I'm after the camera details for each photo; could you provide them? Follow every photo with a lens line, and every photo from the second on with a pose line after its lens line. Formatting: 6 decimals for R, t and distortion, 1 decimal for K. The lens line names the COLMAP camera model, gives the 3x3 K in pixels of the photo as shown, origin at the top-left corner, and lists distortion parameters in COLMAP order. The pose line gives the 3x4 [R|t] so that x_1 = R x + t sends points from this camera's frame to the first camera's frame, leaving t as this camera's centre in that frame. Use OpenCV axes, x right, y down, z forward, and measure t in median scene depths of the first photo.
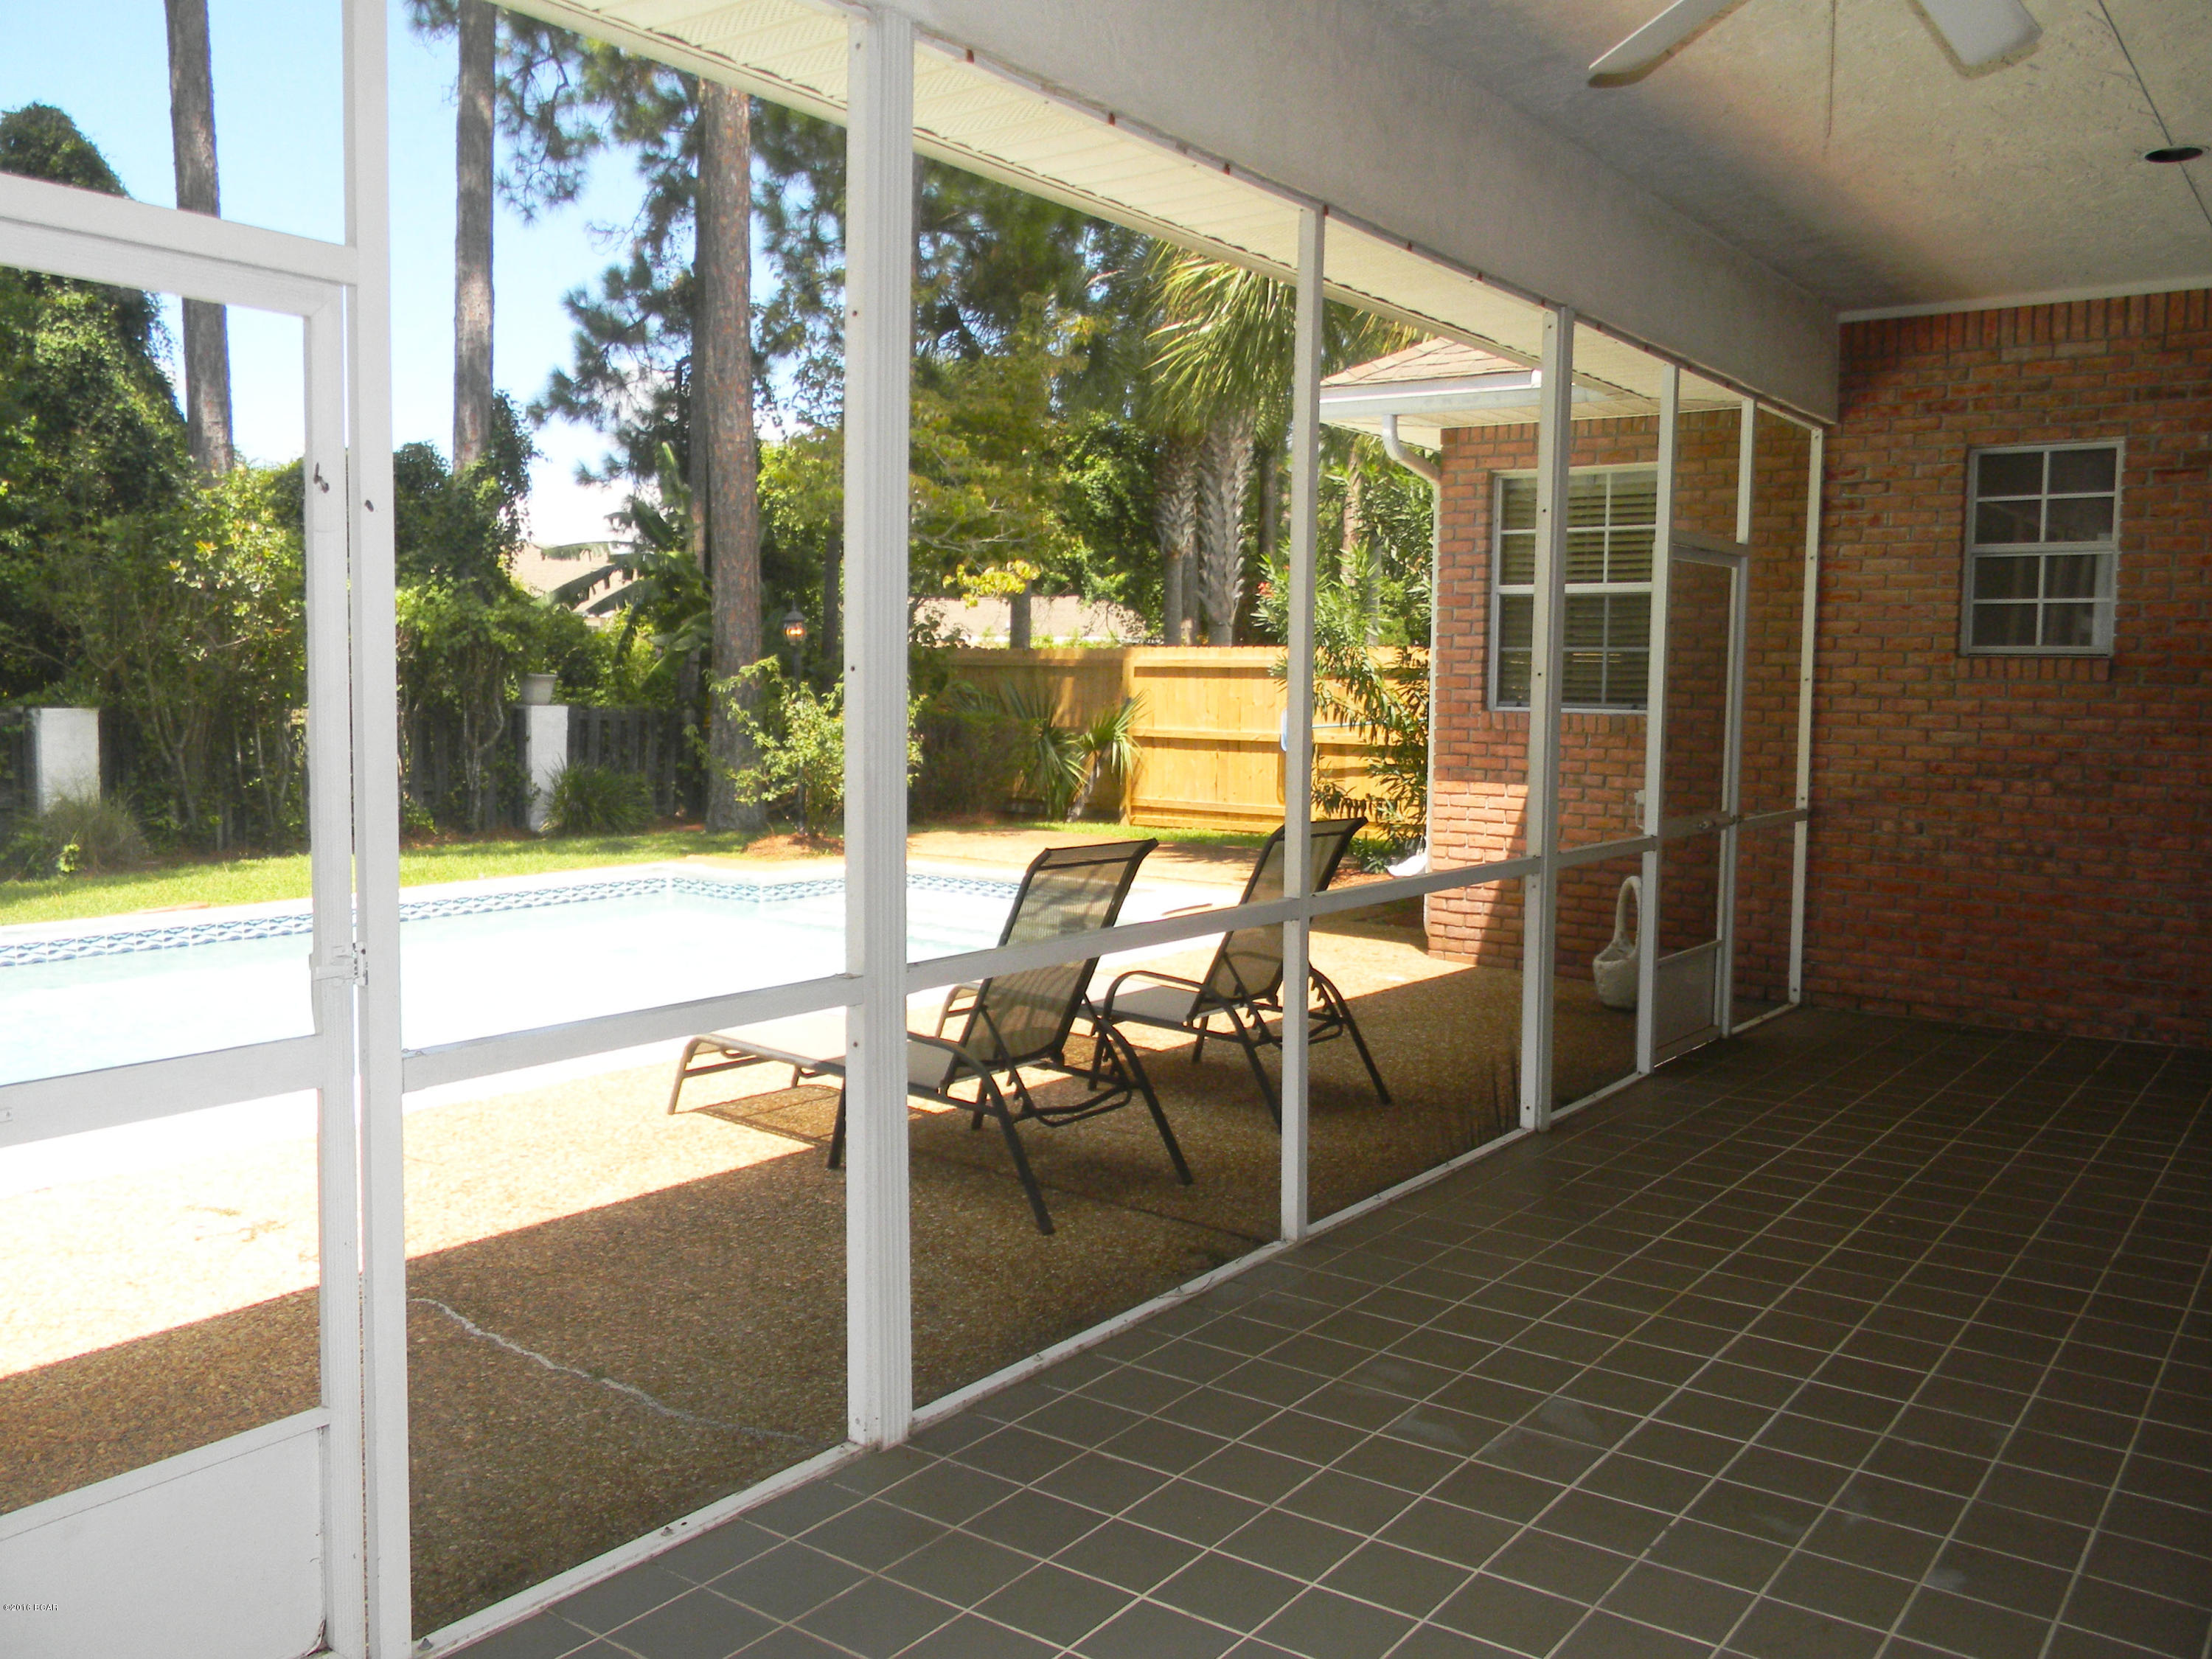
lens RADIAL K [[1835.6, 0, 1135.4], [0, 1835.6, 811.0], [0, 0, 1]] dist [0.000940, -0.009066]
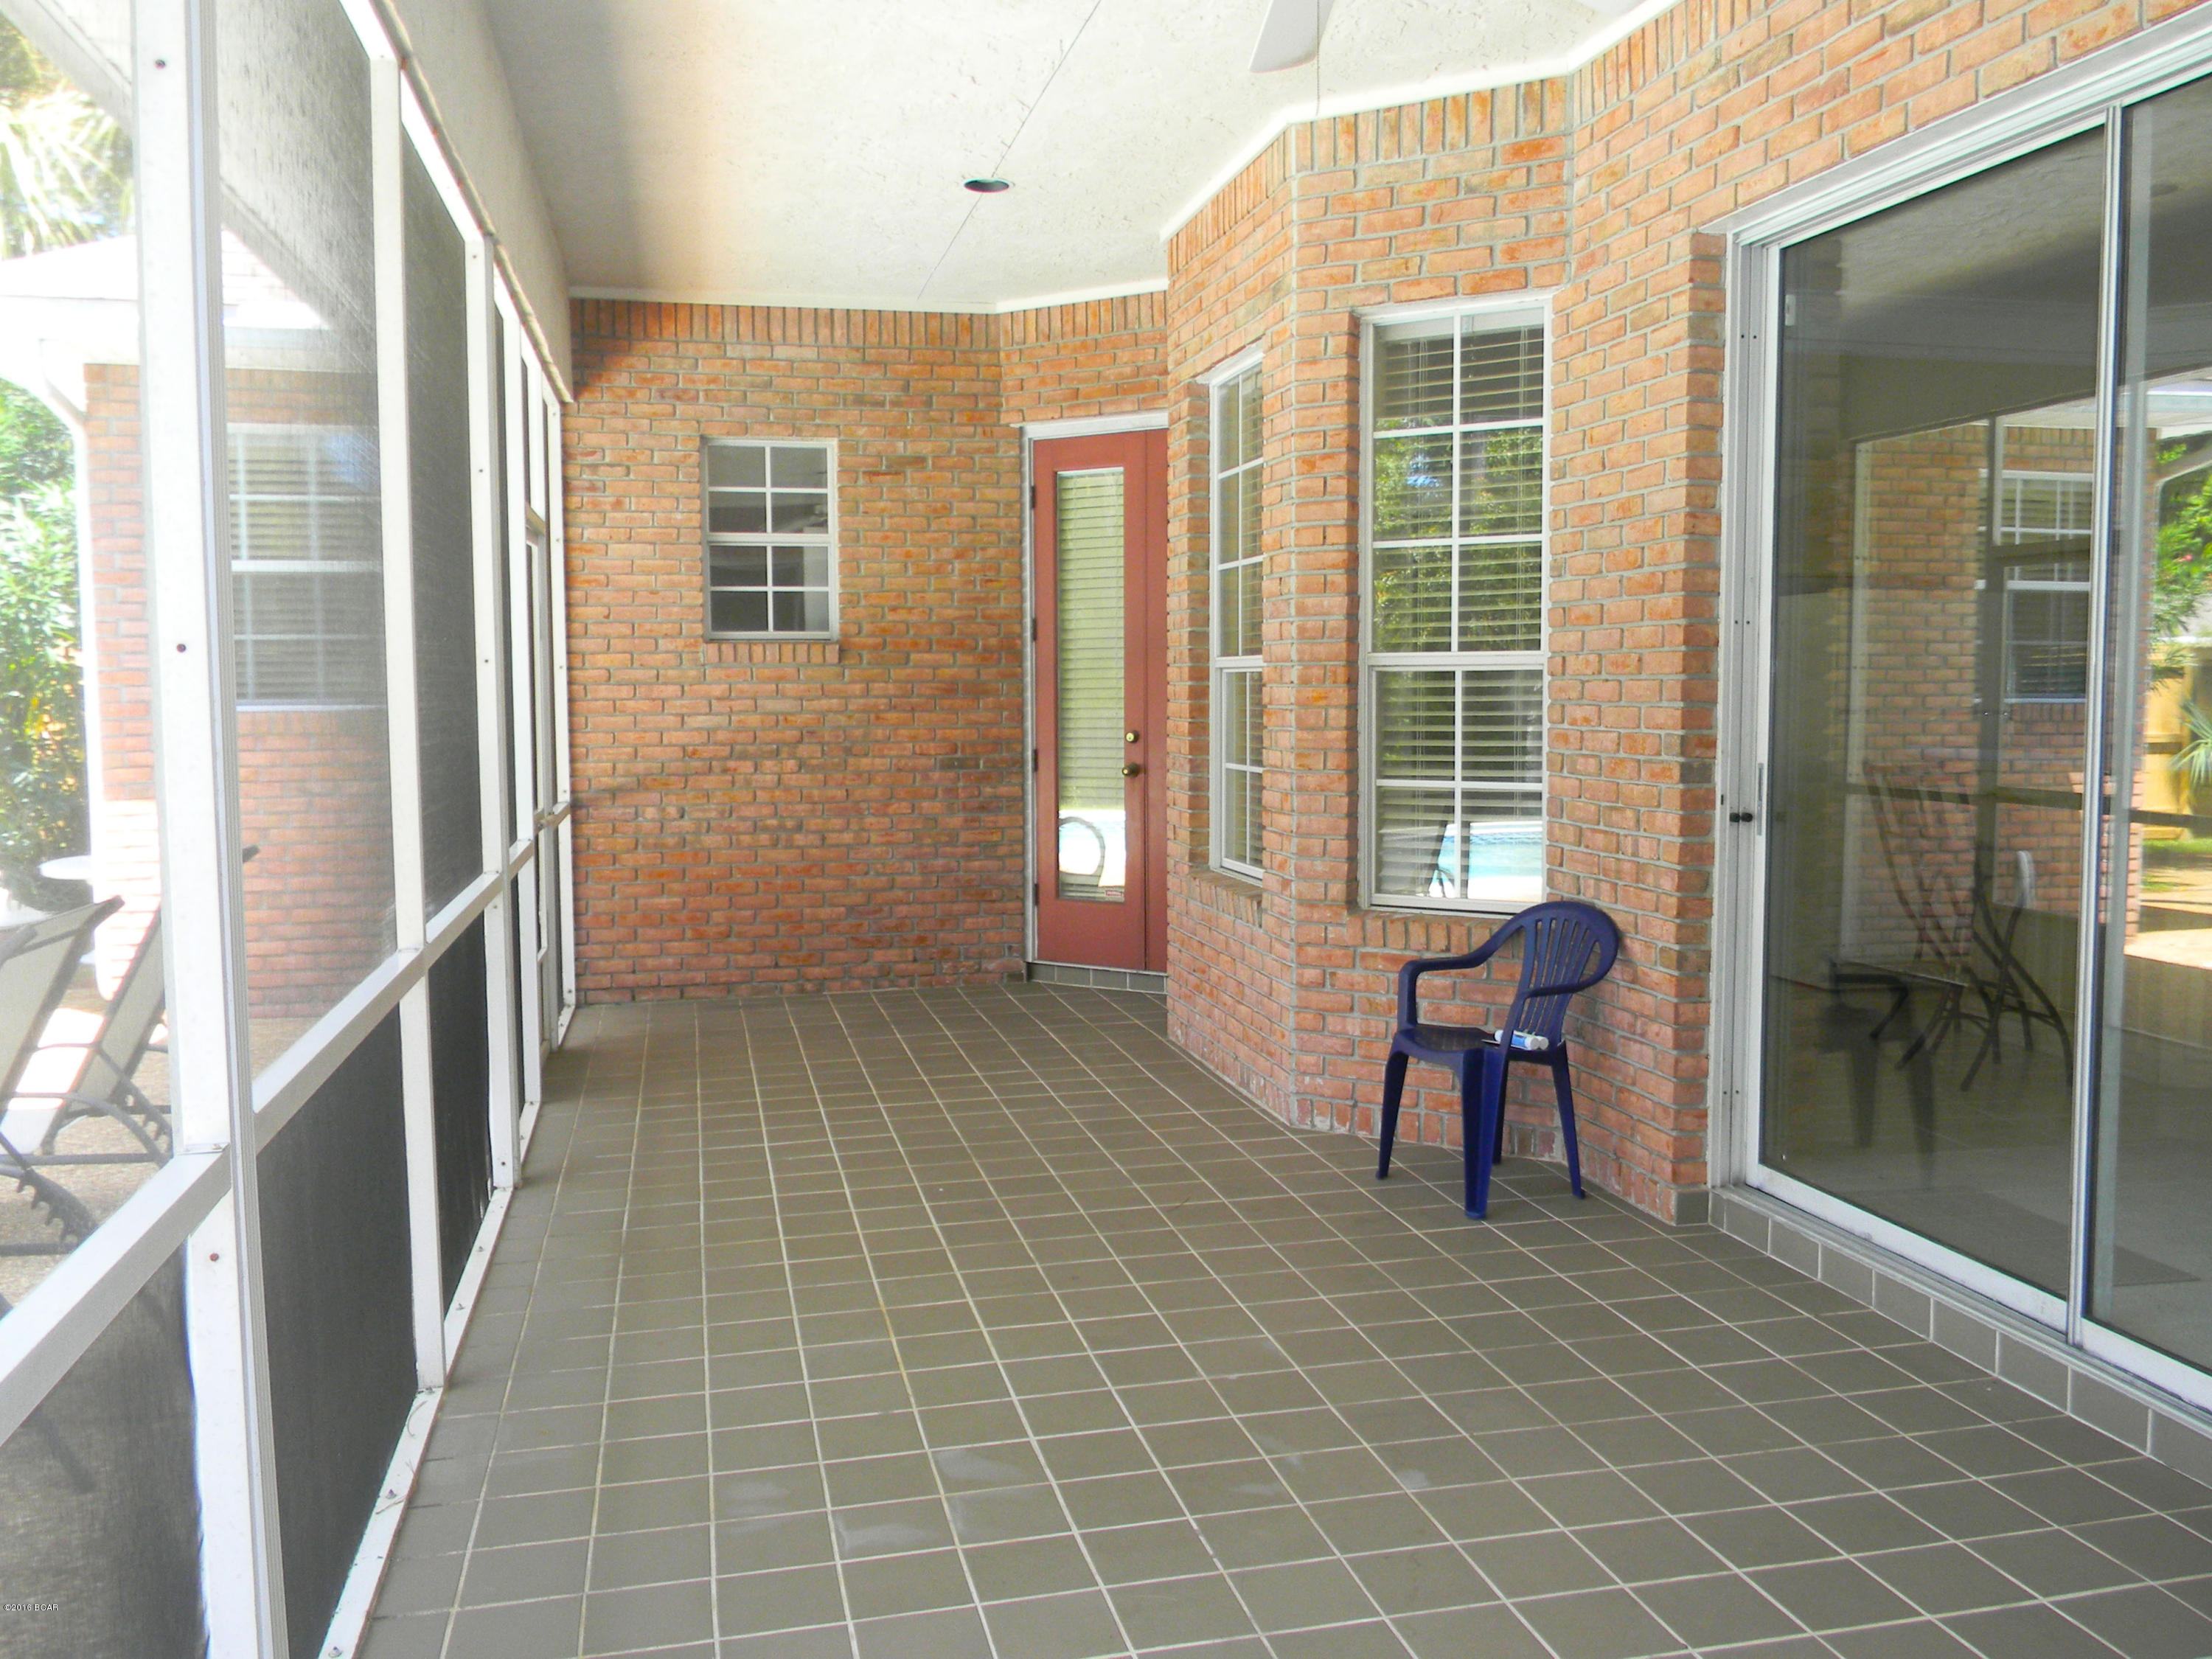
lens RADIAL K [[1835.6, 0, 1135.4], [0, 1835.6, 811.0], [0, 0, 1]] dist [0.000940, -0.009066]
pose [[0.651047, -0.074060, 0.755416, -0.176562], [0.072460, 0.996747, 0.035271, -0.009466], [-0.755571, 0.031775, 0.654296, 0.156547]]
